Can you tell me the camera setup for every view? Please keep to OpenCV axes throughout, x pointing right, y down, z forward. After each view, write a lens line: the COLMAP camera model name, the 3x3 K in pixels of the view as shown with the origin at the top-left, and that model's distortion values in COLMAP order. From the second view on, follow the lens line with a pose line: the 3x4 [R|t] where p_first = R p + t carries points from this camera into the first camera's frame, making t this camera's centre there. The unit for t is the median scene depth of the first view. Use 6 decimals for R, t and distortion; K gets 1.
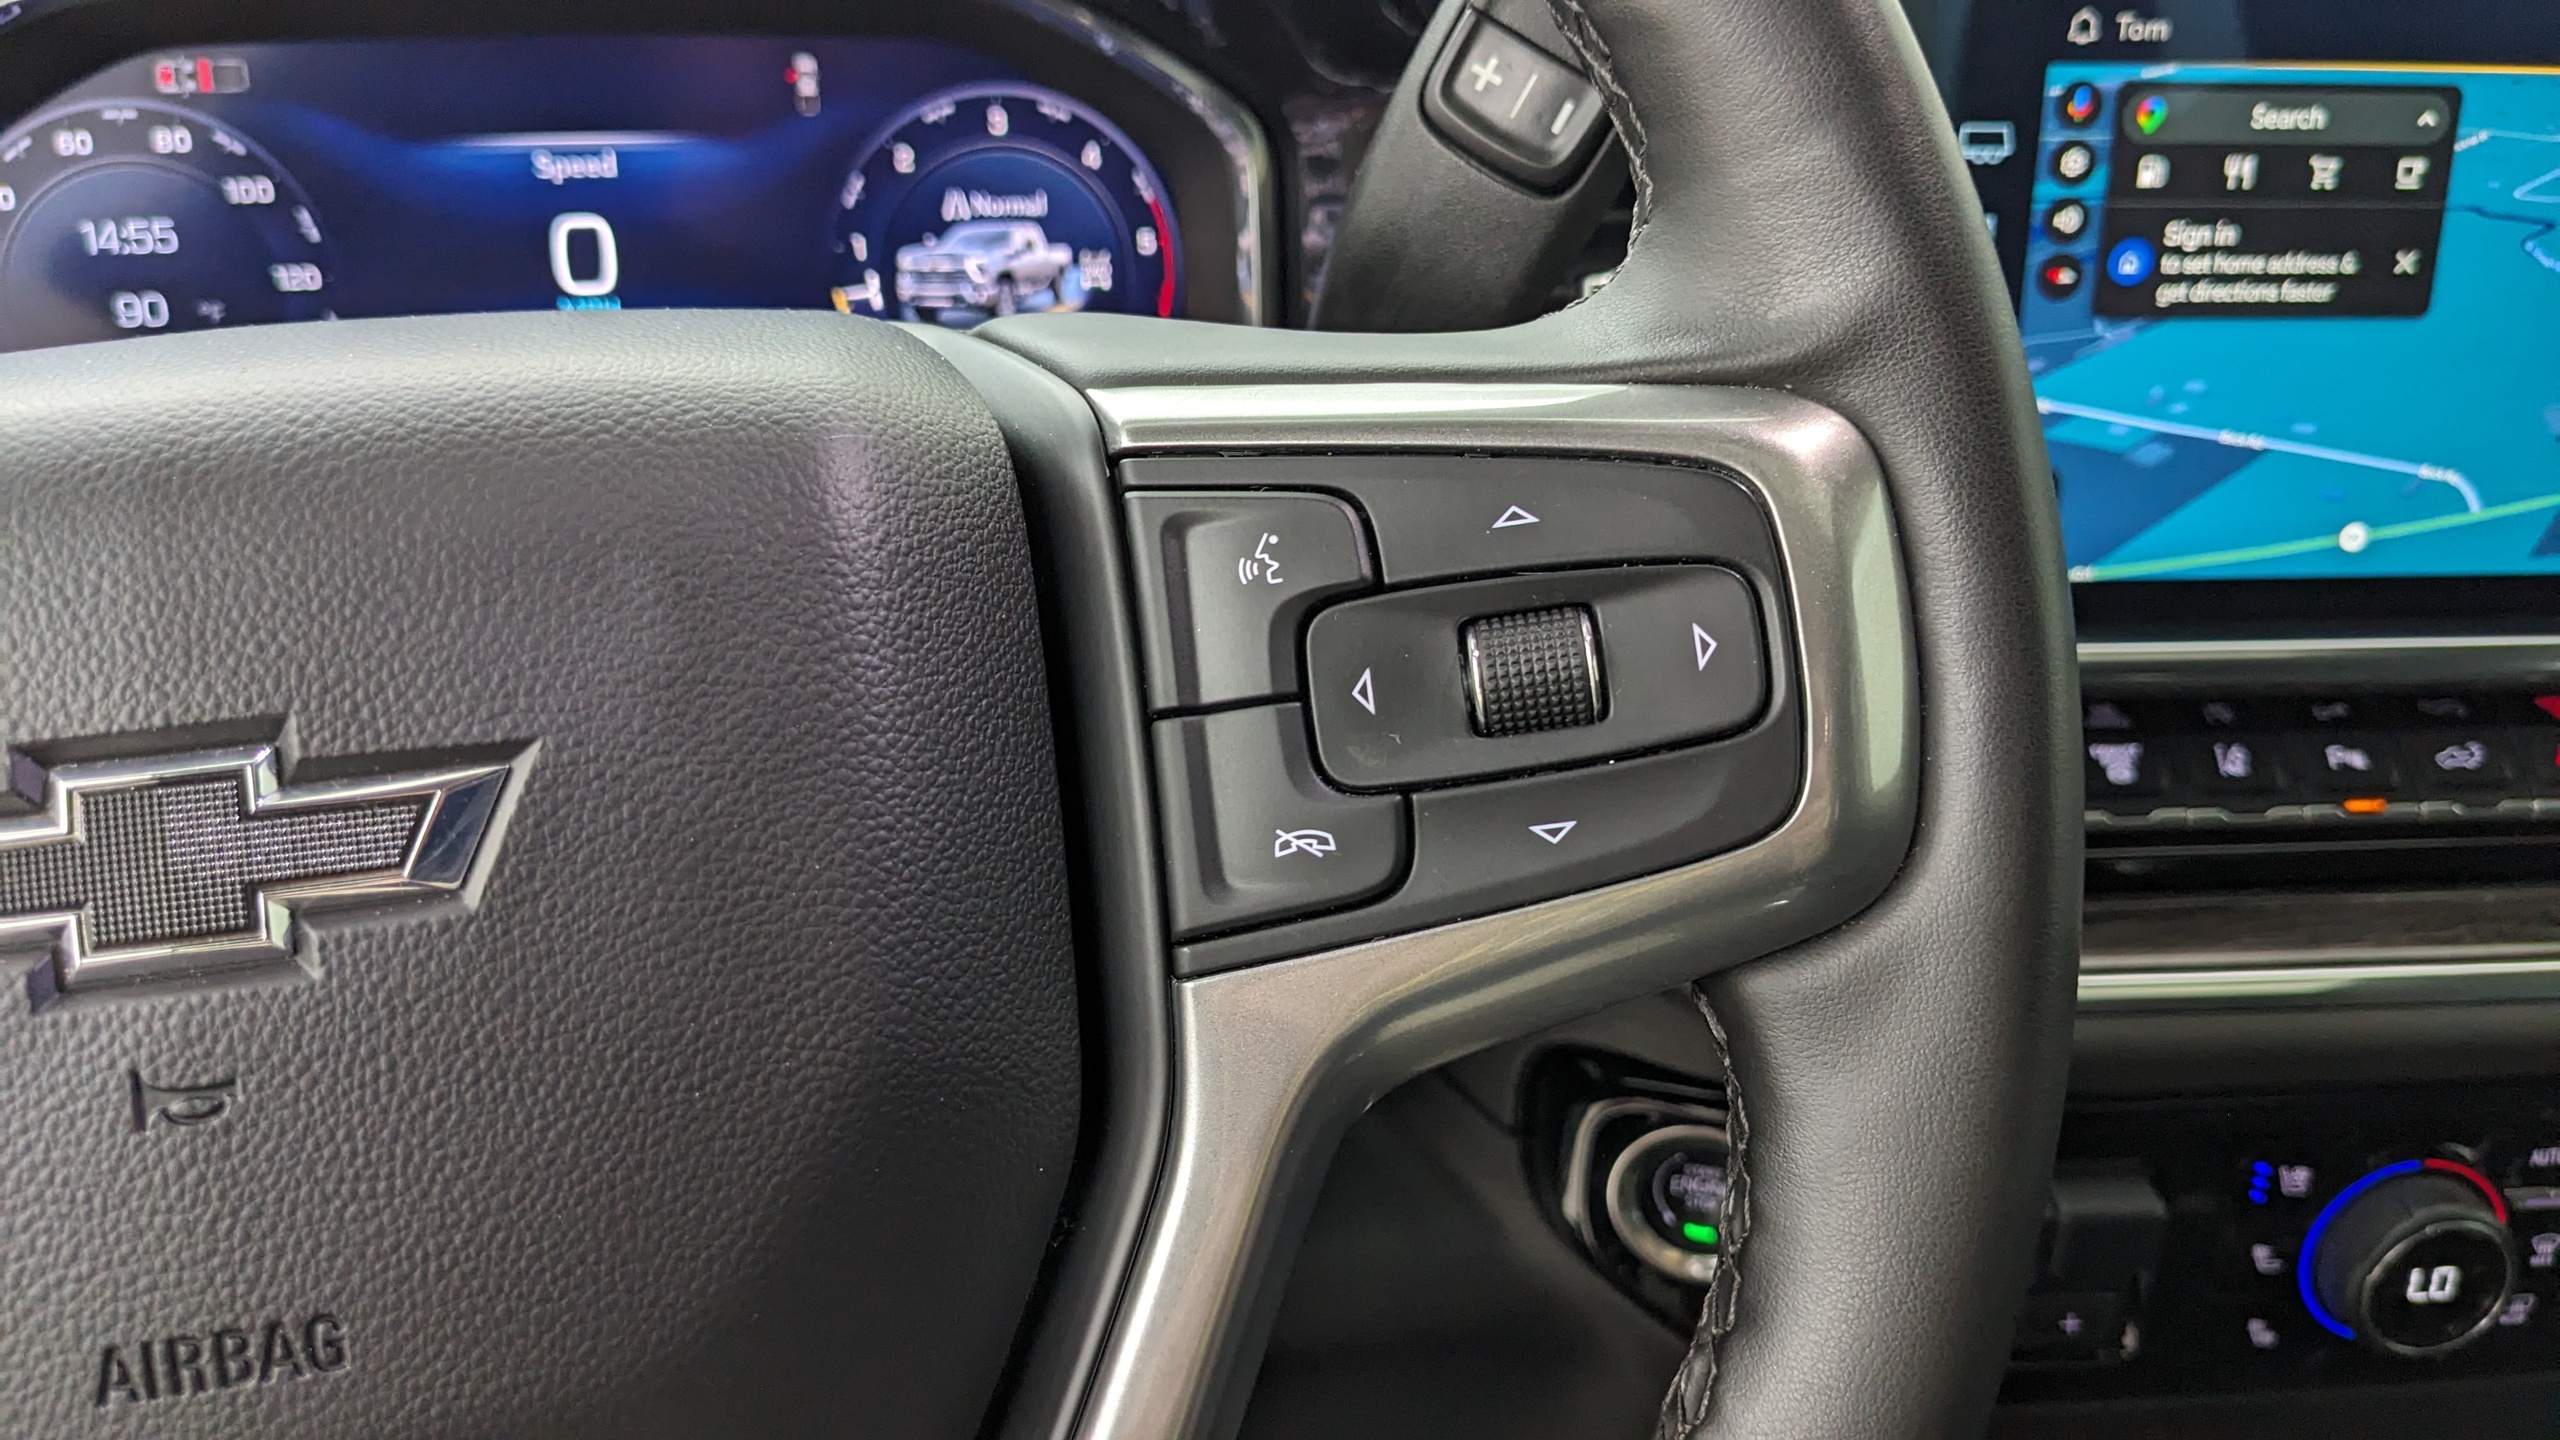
lens RADIAL K [[1902.2, 0, 1280.0], [0, 1902.2, 720.0], [0, 0, 1]] dist [0.005377, -0.033711]
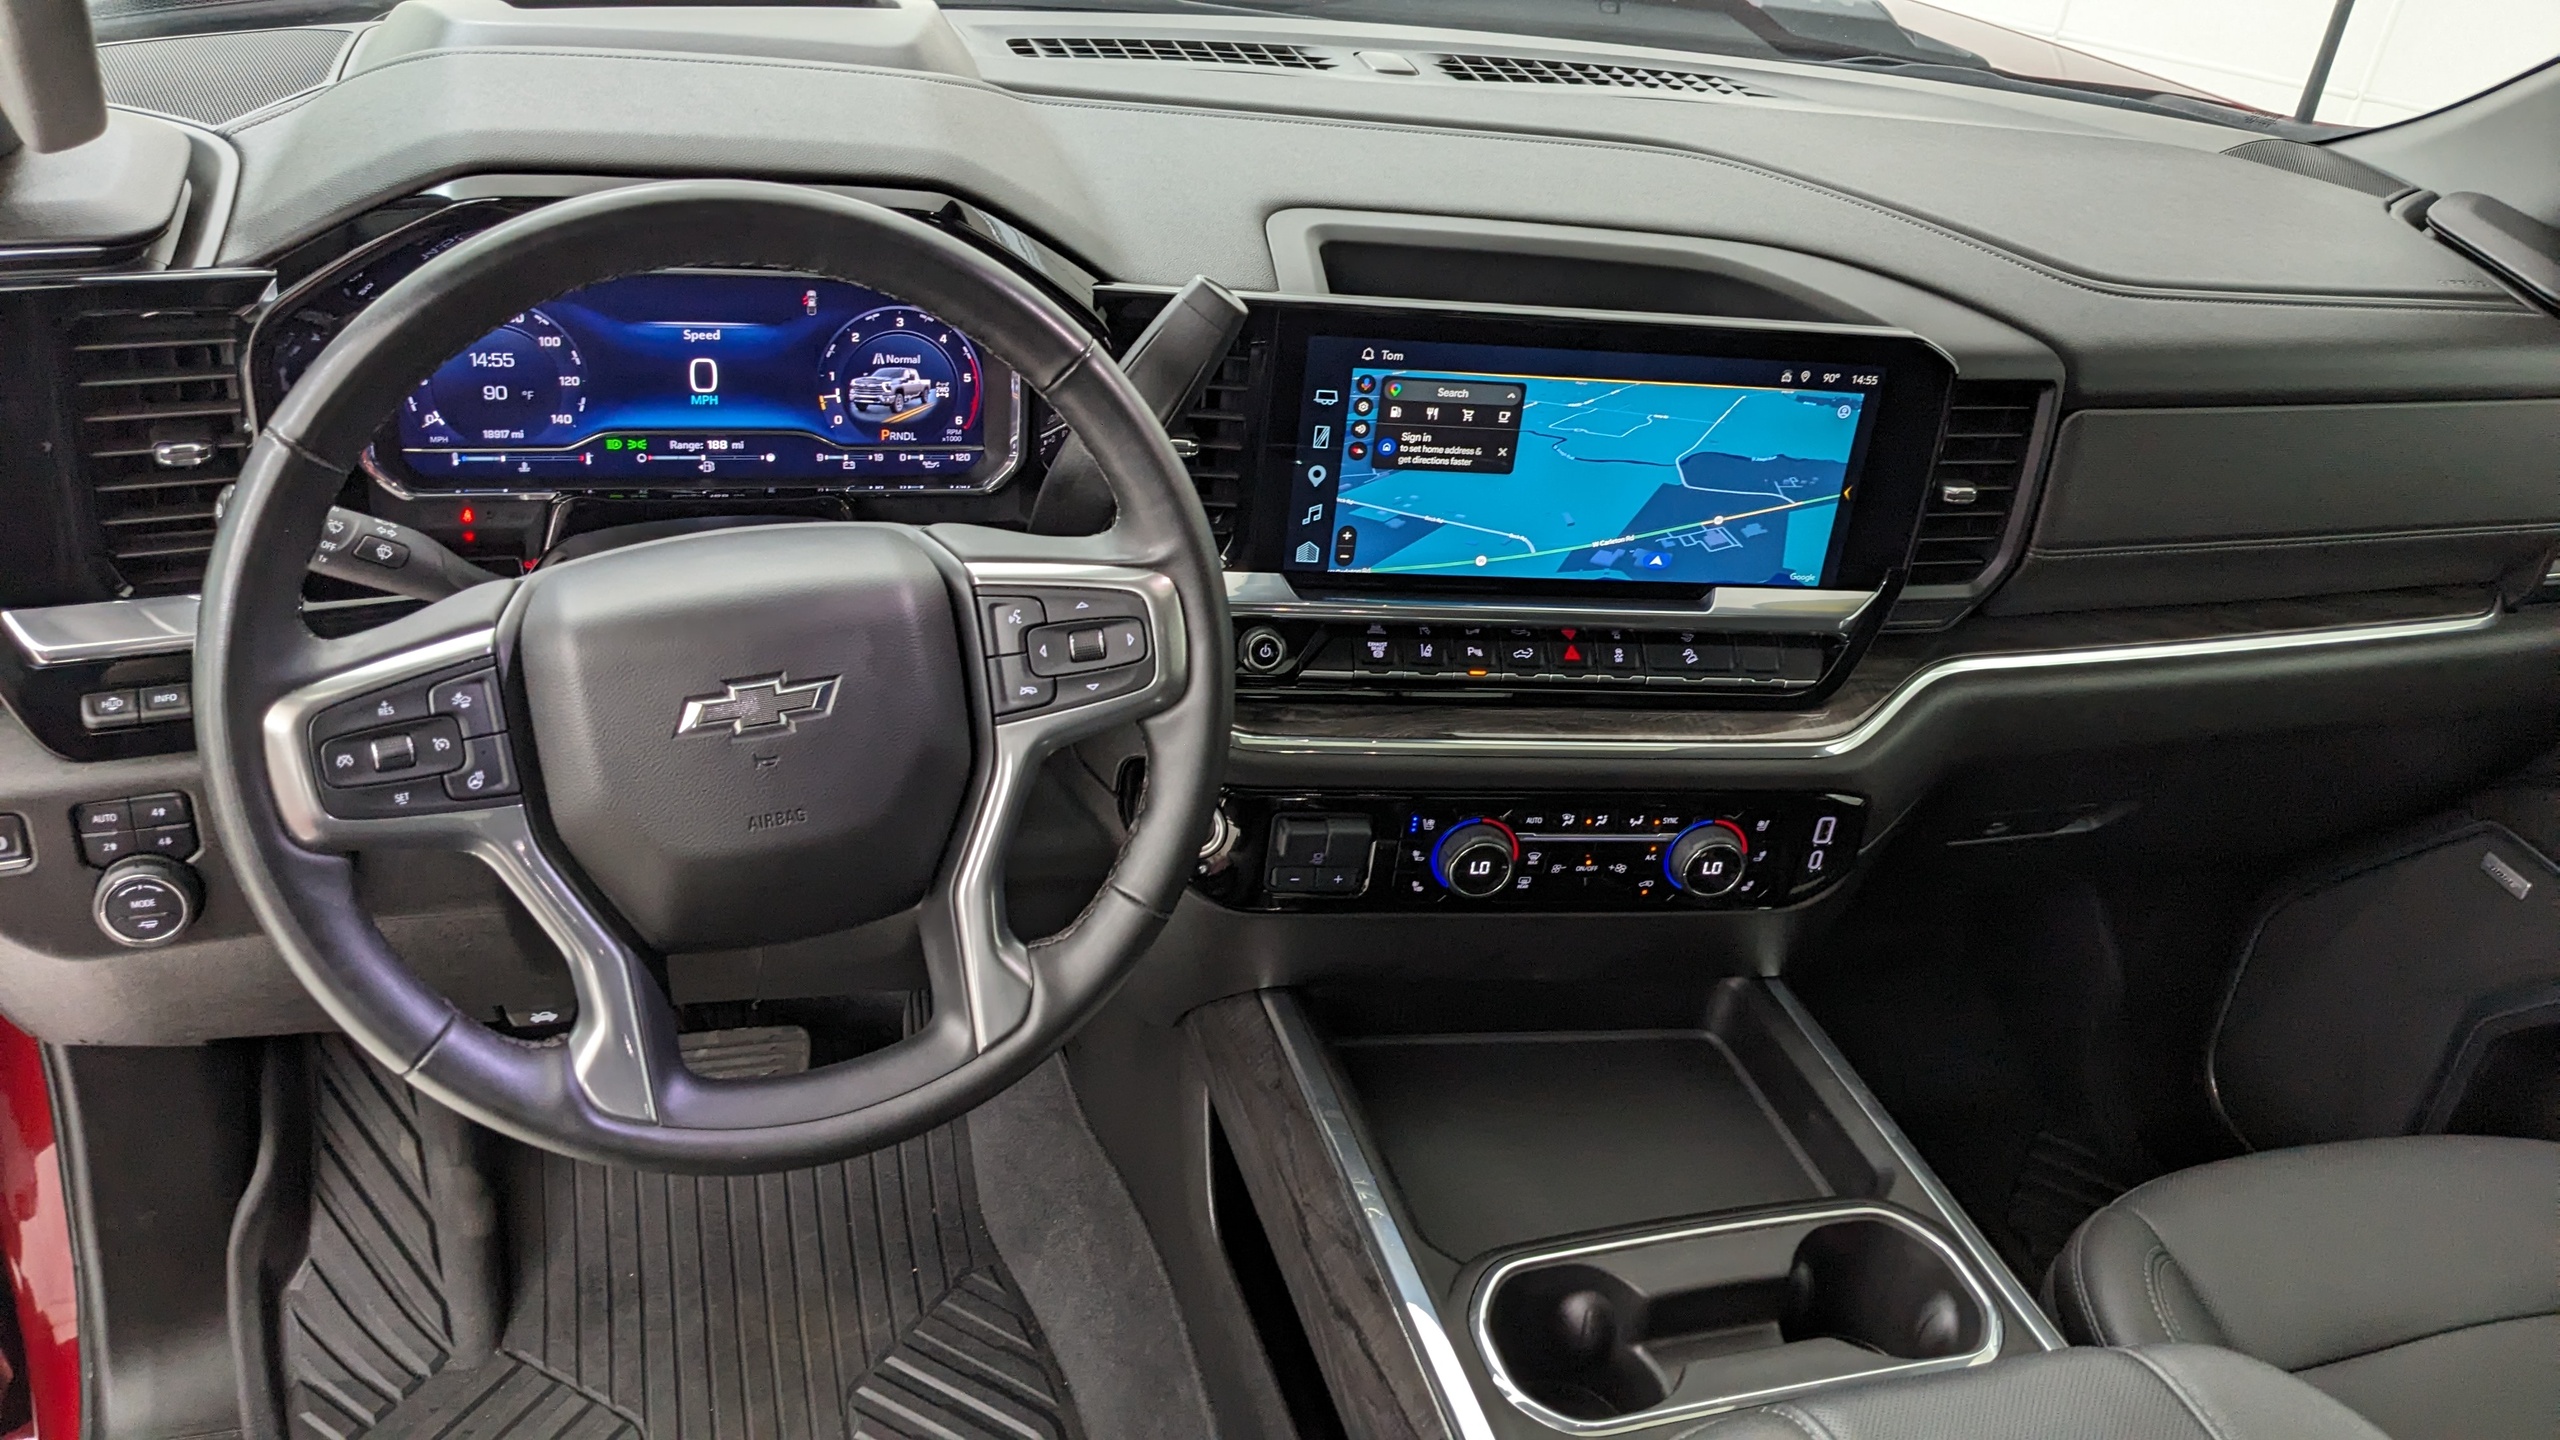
lens RADIAL K [[2069.2, 0, 1297.7], [0, 2069.2, 726.4], [0, 0, 1]] dist [0.068885, -0.143145]
pose [[0.988912, 0.045382, 0.141401, -0.017849], [-0.067191, 0.985861, 0.153506, -0.284886], [-0.132435, -0.161305, 0.977978, -1.590418]]
